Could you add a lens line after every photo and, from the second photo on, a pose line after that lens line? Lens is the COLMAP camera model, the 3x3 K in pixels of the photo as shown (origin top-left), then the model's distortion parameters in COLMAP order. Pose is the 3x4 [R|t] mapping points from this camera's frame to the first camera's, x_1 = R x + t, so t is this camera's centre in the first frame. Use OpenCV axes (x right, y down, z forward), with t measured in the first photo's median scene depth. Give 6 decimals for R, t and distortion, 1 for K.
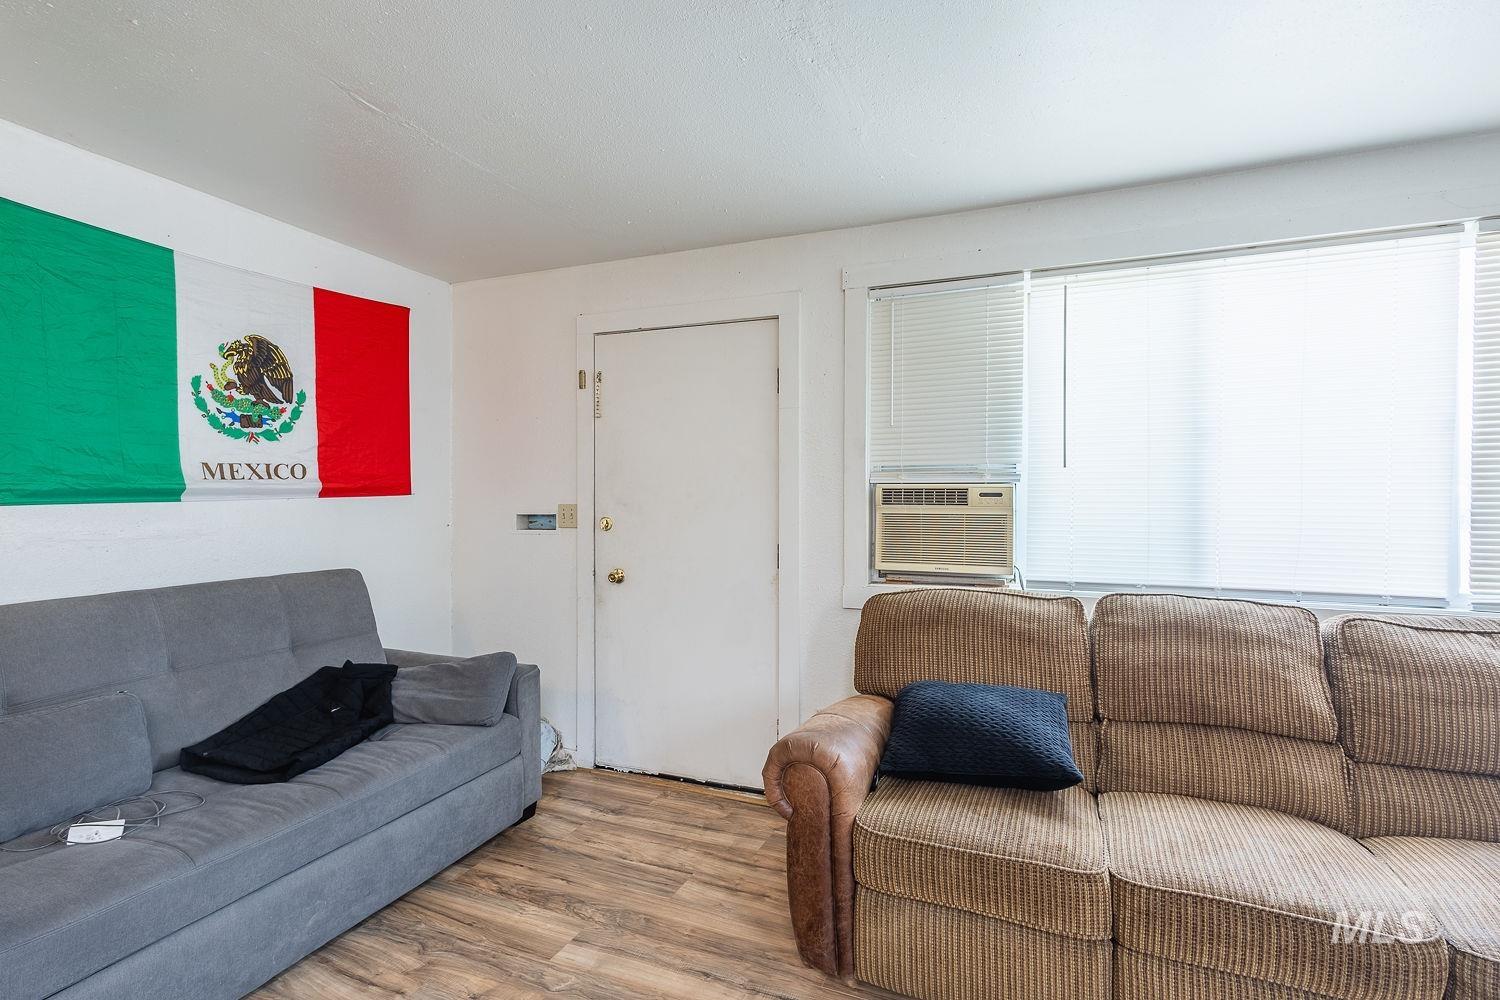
lens RADIAL K [[692.1, 0, 773.2], [0, 692.1, 498.3], [0, 0, 1]] dist [0.002830, 0.000102]
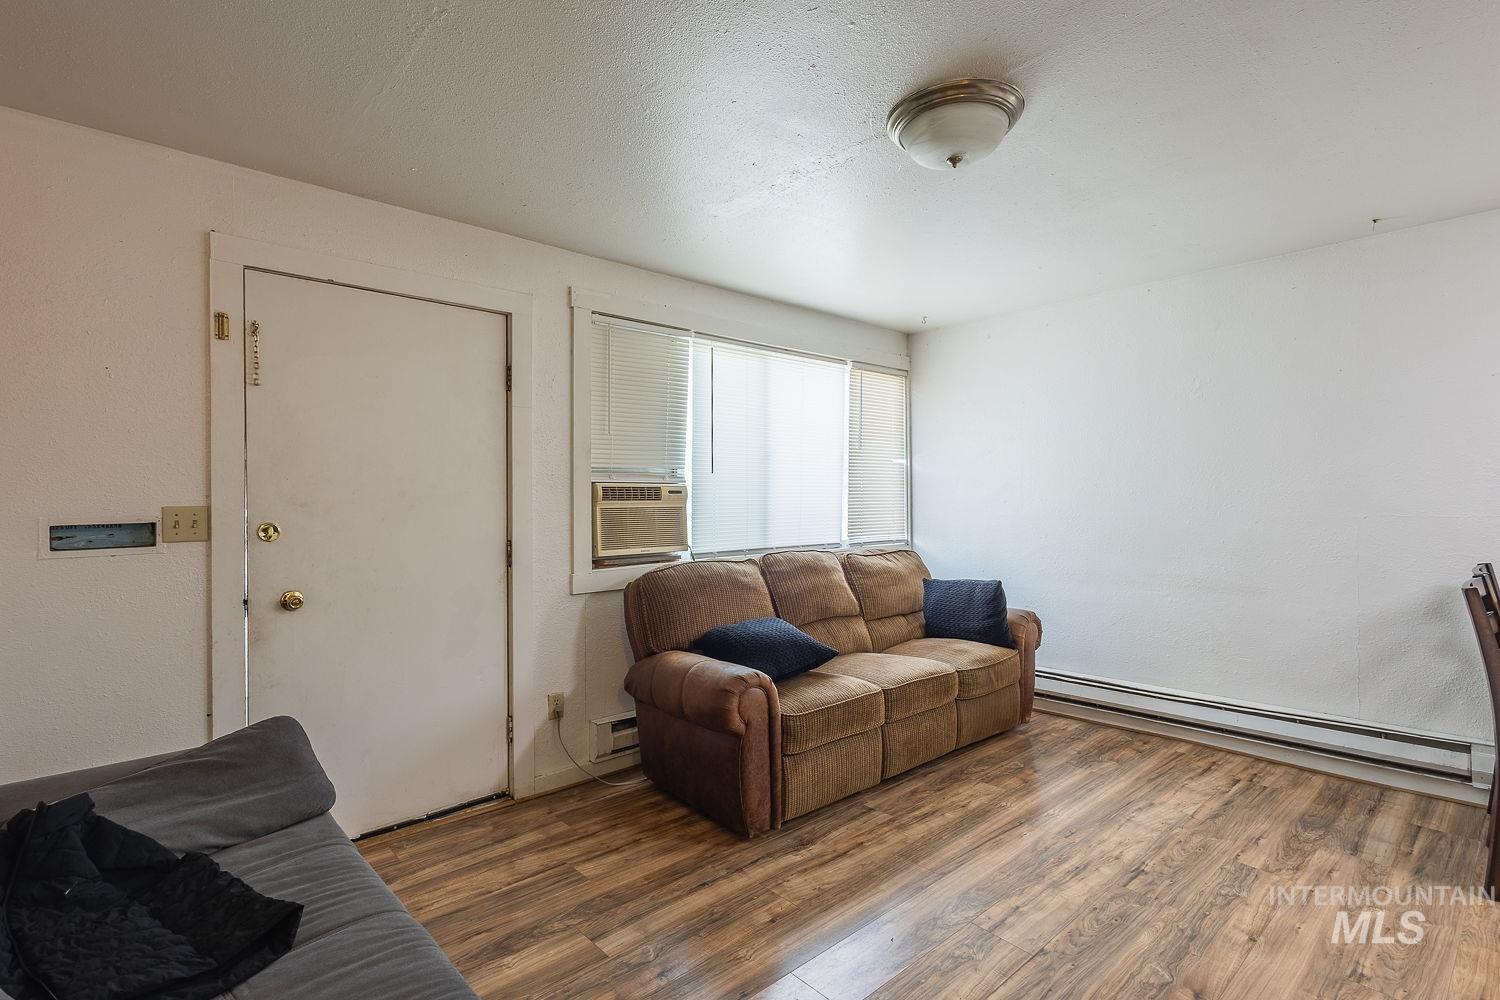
lens RADIAL K [[705.0, 0, 741.6], [0, 705.0, 497.9], [0, 0, 1]] dist [0.006506, 0.000091]
pose [[0.453677, -0.007076, 0.891138, -0.798944], [0.006197, 0.999969, 0.004785, 0.000274], [-0.891145, 0.003352, 0.453707, 0.254898]]
